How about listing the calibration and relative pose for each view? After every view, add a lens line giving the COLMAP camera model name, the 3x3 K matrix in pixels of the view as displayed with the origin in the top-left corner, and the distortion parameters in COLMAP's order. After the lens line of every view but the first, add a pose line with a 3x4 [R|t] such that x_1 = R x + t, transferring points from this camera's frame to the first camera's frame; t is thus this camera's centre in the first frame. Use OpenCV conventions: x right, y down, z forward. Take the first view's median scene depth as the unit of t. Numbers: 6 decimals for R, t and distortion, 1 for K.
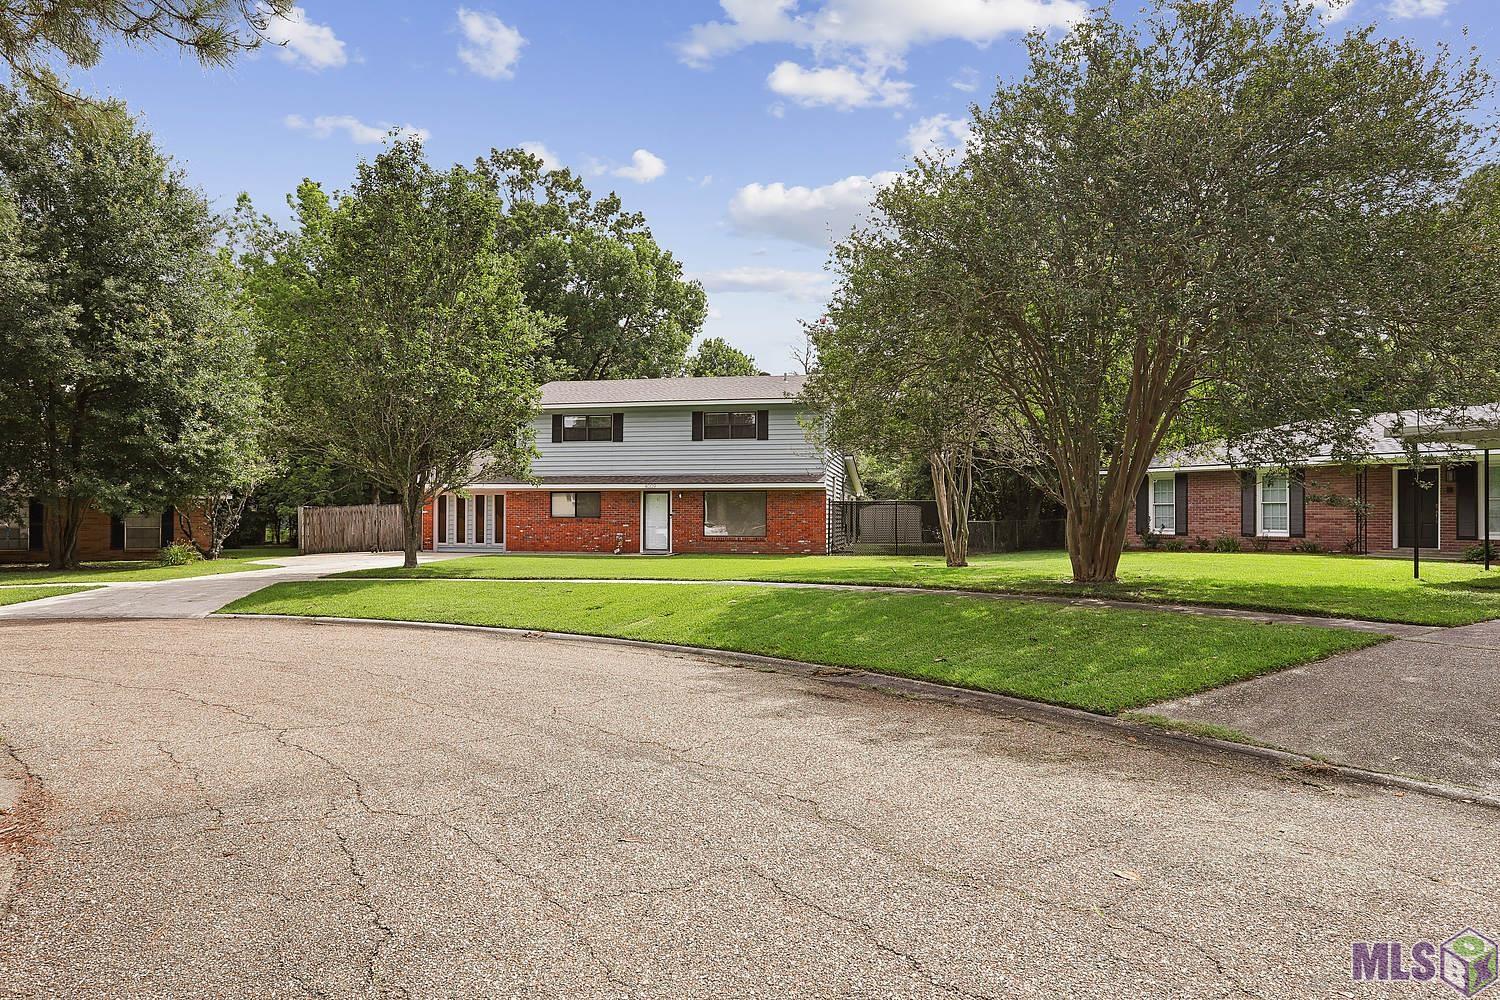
lens RADIAL K [[828.7, 0, 750.0], [0, 828.7, 500.0], [0, 0, 1]] dist [-0.001290, -0.000075]
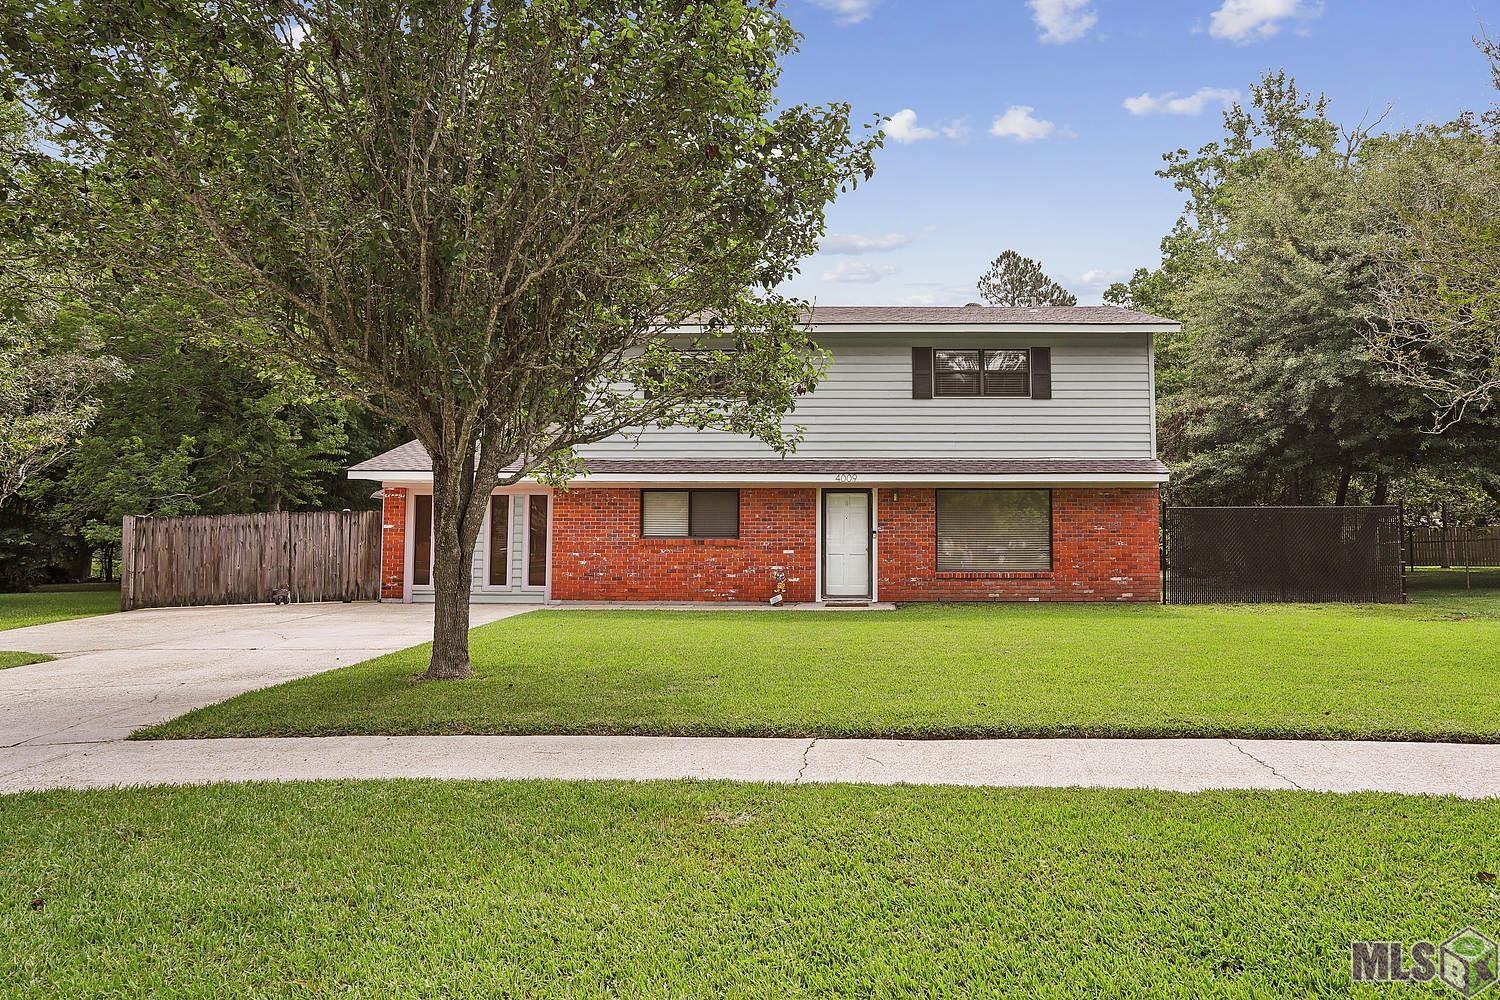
lens RADIAL K [[828.7, 0, 750.0], [0, 828.7, 500.0], [0, 0, 1]] dist [-0.001290, -0.000075]
pose [[0.988276, 0.008402, 0.152449, -0.258832], [-0.003182, 0.999401, -0.034453, 0.015743], [-0.152647, 0.033564, 0.987711, 0.467392]]
